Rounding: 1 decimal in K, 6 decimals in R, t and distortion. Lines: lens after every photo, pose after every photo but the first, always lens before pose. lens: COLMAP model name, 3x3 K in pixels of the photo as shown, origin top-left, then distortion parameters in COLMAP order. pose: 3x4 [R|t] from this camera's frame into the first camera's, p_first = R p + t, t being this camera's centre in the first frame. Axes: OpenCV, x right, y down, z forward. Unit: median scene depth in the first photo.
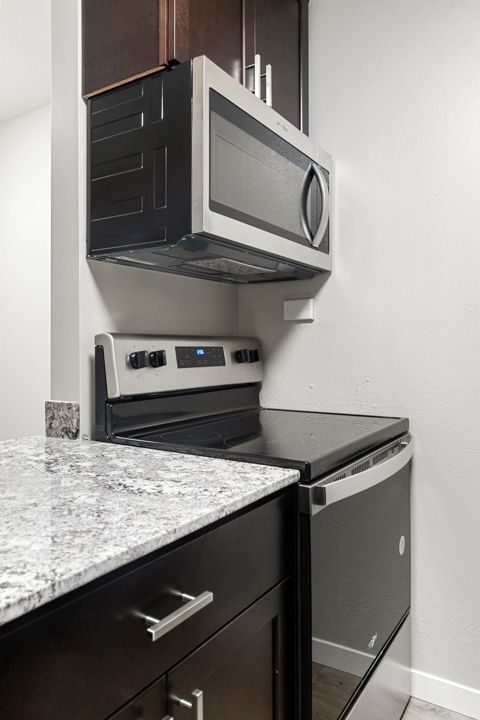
lens RADIAL K [[518.8, 0, 240.5], [0, 518.8, 357.7], [0, 0, 1]] dist [0.002248, -0.004346]
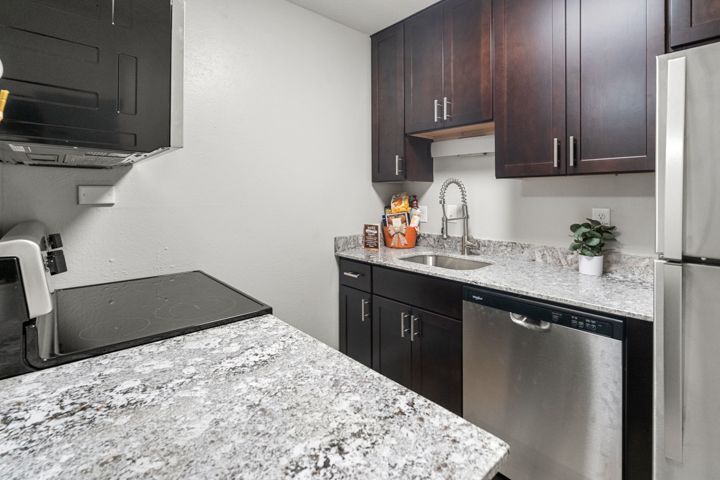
lens RADIAL K [[337.5, 0, 374.5], [0, 337.5, 195.7], [0, 0, 1]] dist [-0.000820, 0.000272]
pose [[0.238467, 0.007737, 0.971120, -1.112110], [0.015604, 0.999809, -0.011797, -0.175271], [-0.971025, 0.017967, 0.238301, 0.583152]]
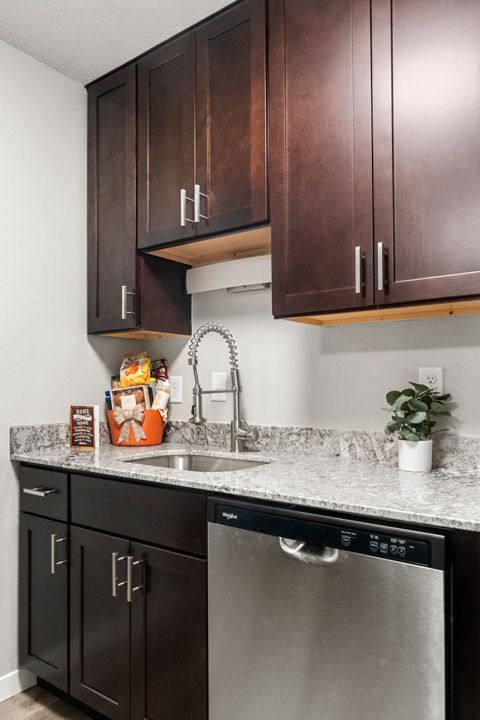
lens RADIAL K [[518.8, 0, 240.9], [0, 518.8, 367.1], [0, 0, 1]] dist [0.002248, -0.004346]
pose [[0.048986, 0.033186, 0.998248, -1.013877], [0.015809, 0.999297, -0.033997, -0.130111], [-0.998674, 0.017447, 0.048427, 0.510670]]
